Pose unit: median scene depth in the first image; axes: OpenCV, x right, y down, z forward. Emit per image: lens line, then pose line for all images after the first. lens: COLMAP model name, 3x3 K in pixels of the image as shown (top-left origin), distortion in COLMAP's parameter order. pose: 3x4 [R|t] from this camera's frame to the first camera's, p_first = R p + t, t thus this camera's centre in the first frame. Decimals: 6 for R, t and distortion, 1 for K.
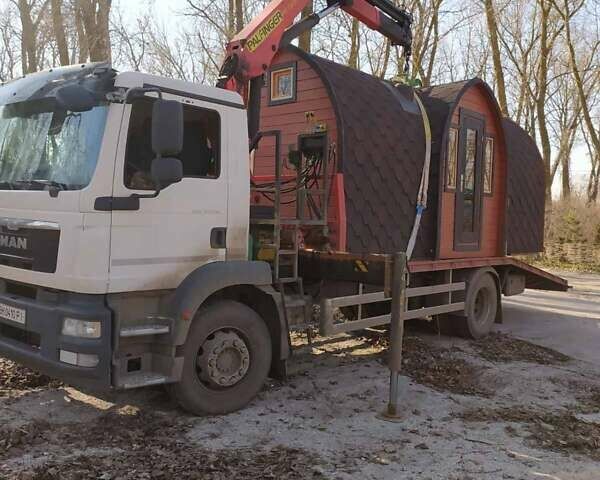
lens RADIAL K [[620.9, 0, 313.2], [0, 620.9, 229.3], [0, 0, 1]] dist [0.005712, 0.008696]
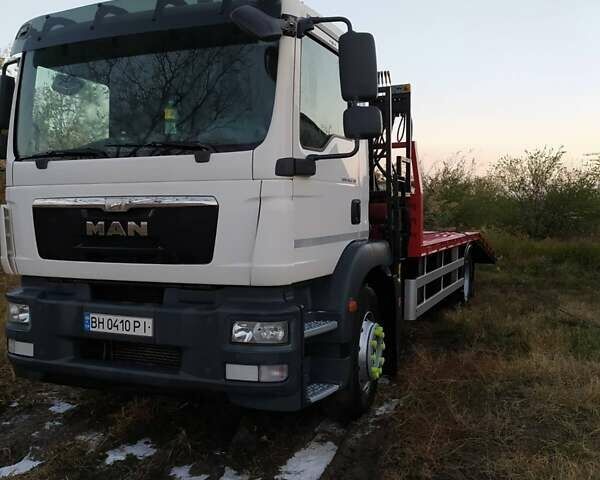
lens RADIAL K [[614.7, 0, 300.0], [0, 614.7, 240.0], [0, 0, 1]] dist [0.001479, 0.007553]
pose [[0.956860, -0.059720, 0.284345, -0.498128], [0.052905, 0.998100, 0.031597, 0.023332], [-0.285692, -0.015191, 0.958201, 0.248399]]
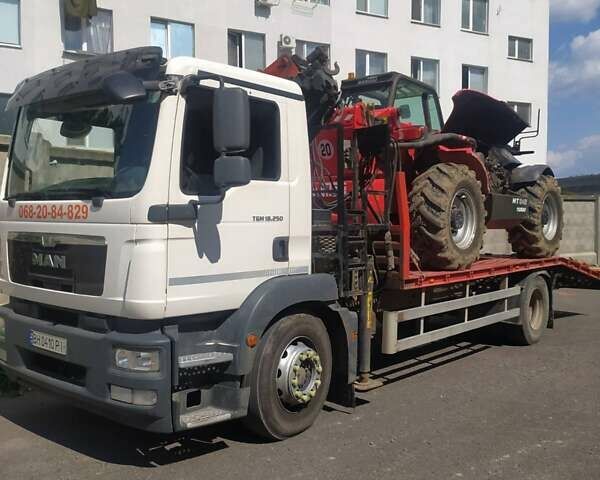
lens RADIAL K [[614.7, 0, 300.0], [0, 614.7, 240.0], [0, 0, 1]] dist [0.001479, 0.007553]
pose [[0.999510, -0.029838, -0.009485, -0.126890], [0.029949, 0.999482, 0.011763, -0.007942], [0.009129, -0.012042, 0.999886, 0.150301]]
